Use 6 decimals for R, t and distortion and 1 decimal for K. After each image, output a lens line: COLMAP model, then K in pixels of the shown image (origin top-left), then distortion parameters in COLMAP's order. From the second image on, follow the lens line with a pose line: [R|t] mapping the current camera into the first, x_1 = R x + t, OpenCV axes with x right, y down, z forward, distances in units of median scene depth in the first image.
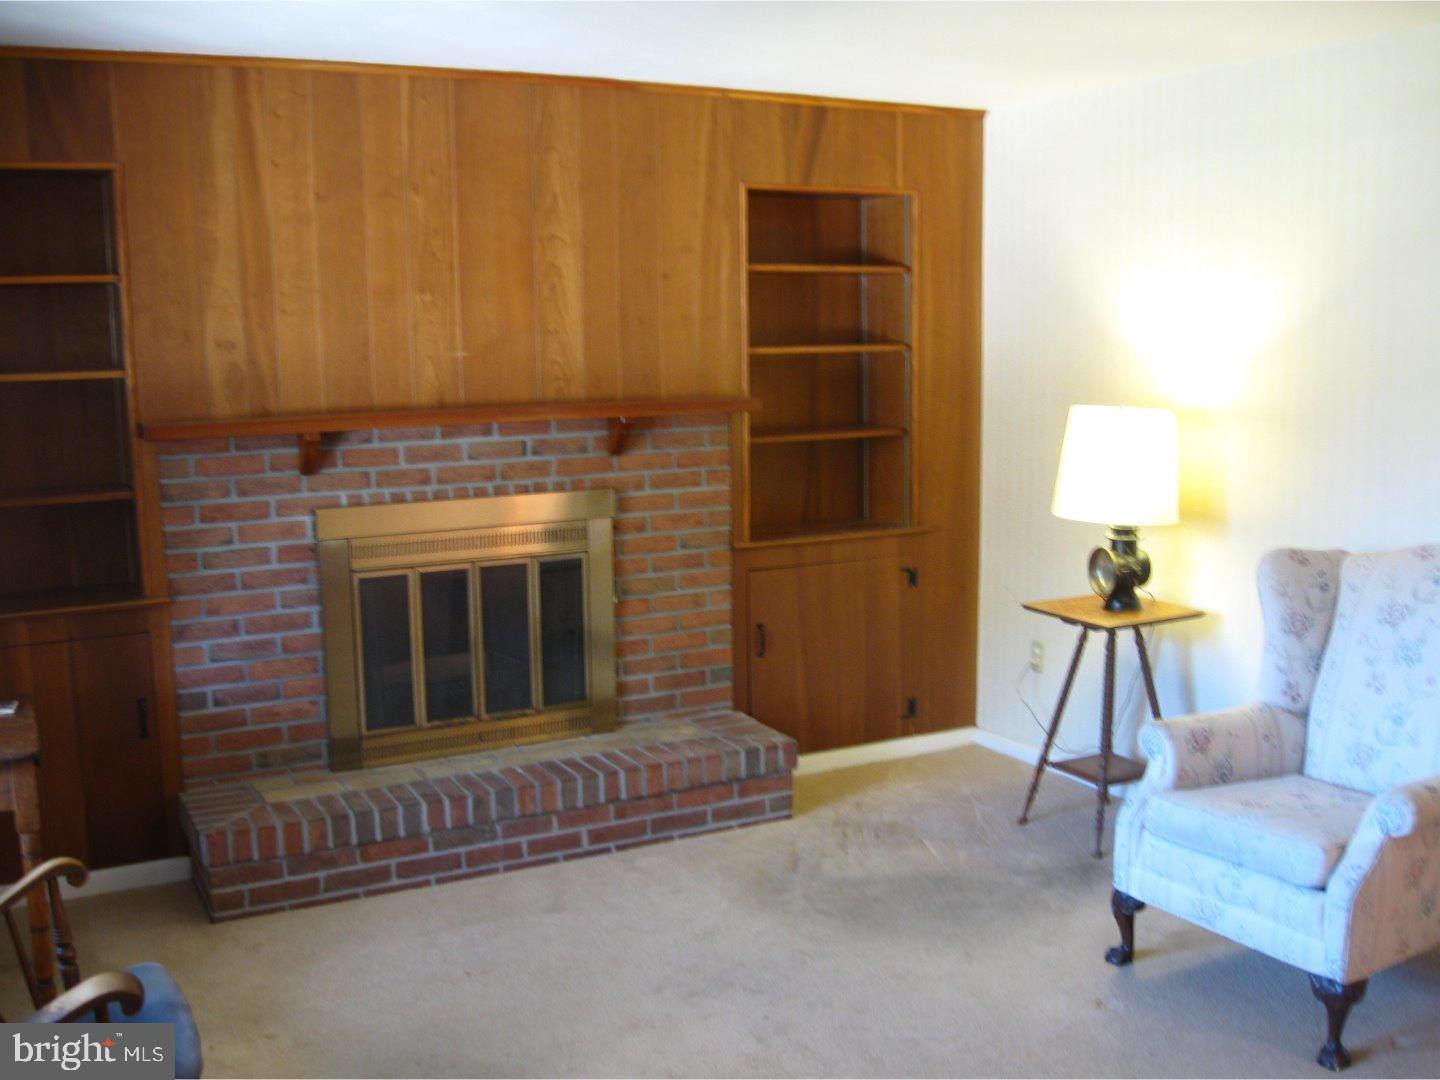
lens RADIAL K [[1446.1, 0, 720.5], [0, 1446.1, 548.6], [0, 0, 1]] dist [-0.101558, 0.005222]
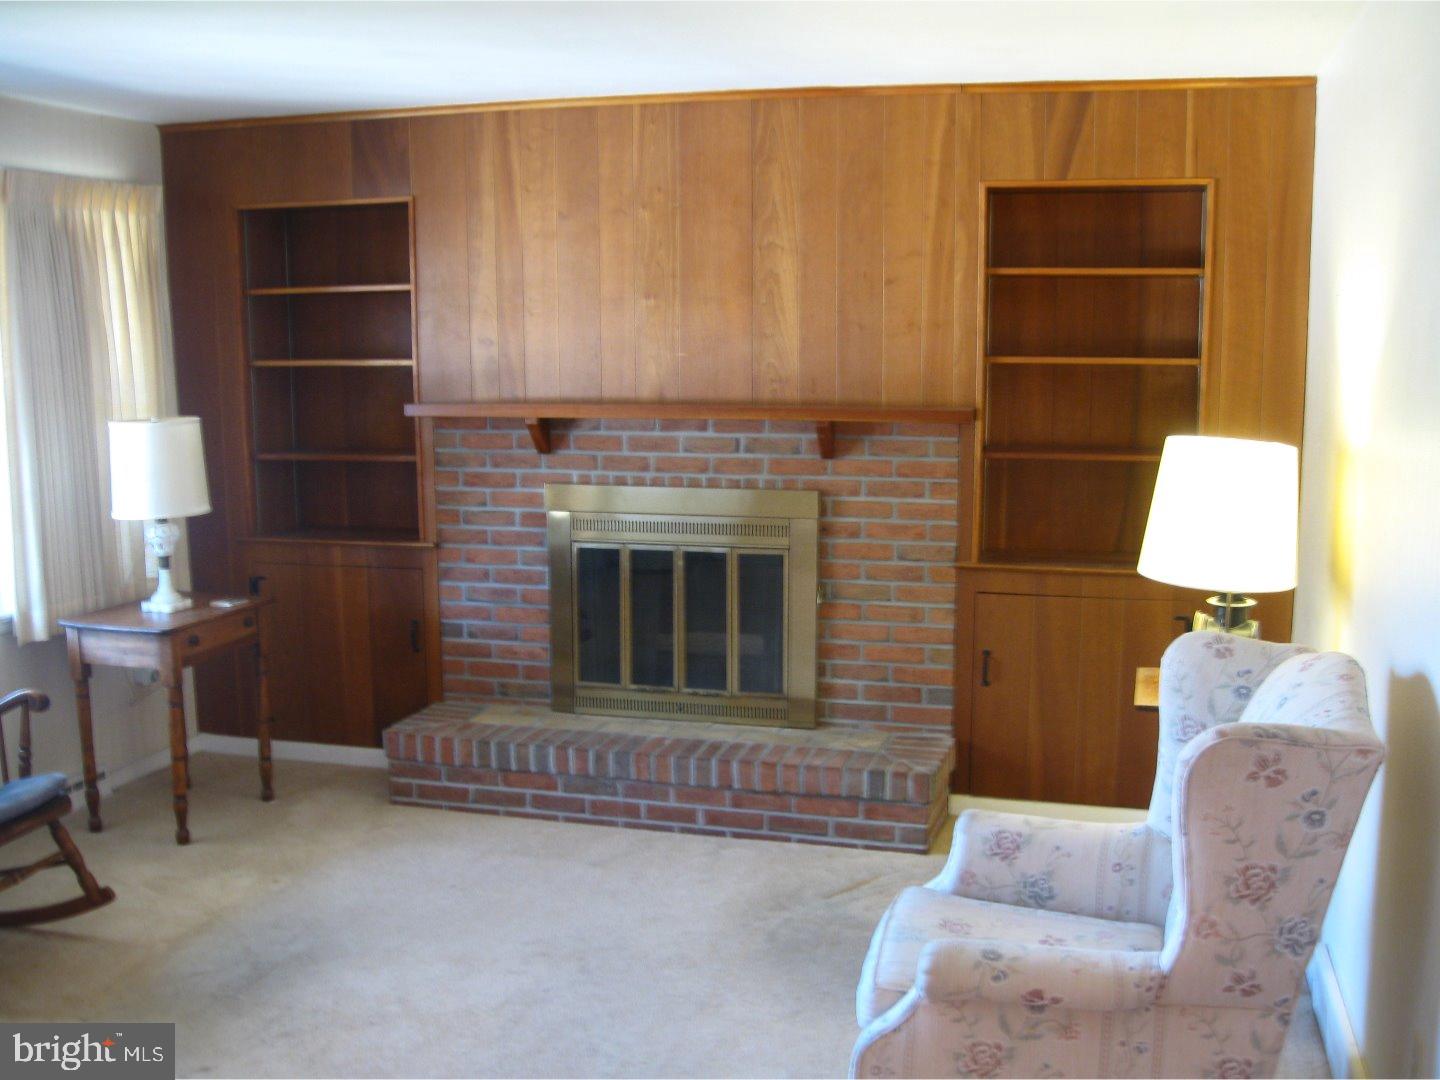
lens RADIAL K [[1448.3, 0, 720.0], [0, 1448.3, 540.0], [0, 0, 1]] dist [-0.107891, -0.003803]
pose [[0.737411, 0.109199, -0.666559, 0.585971], [-0.109718, 0.993104, 0.041314, -0.044230], [0.666474, 0.042668, 0.744306, 0.210312]]
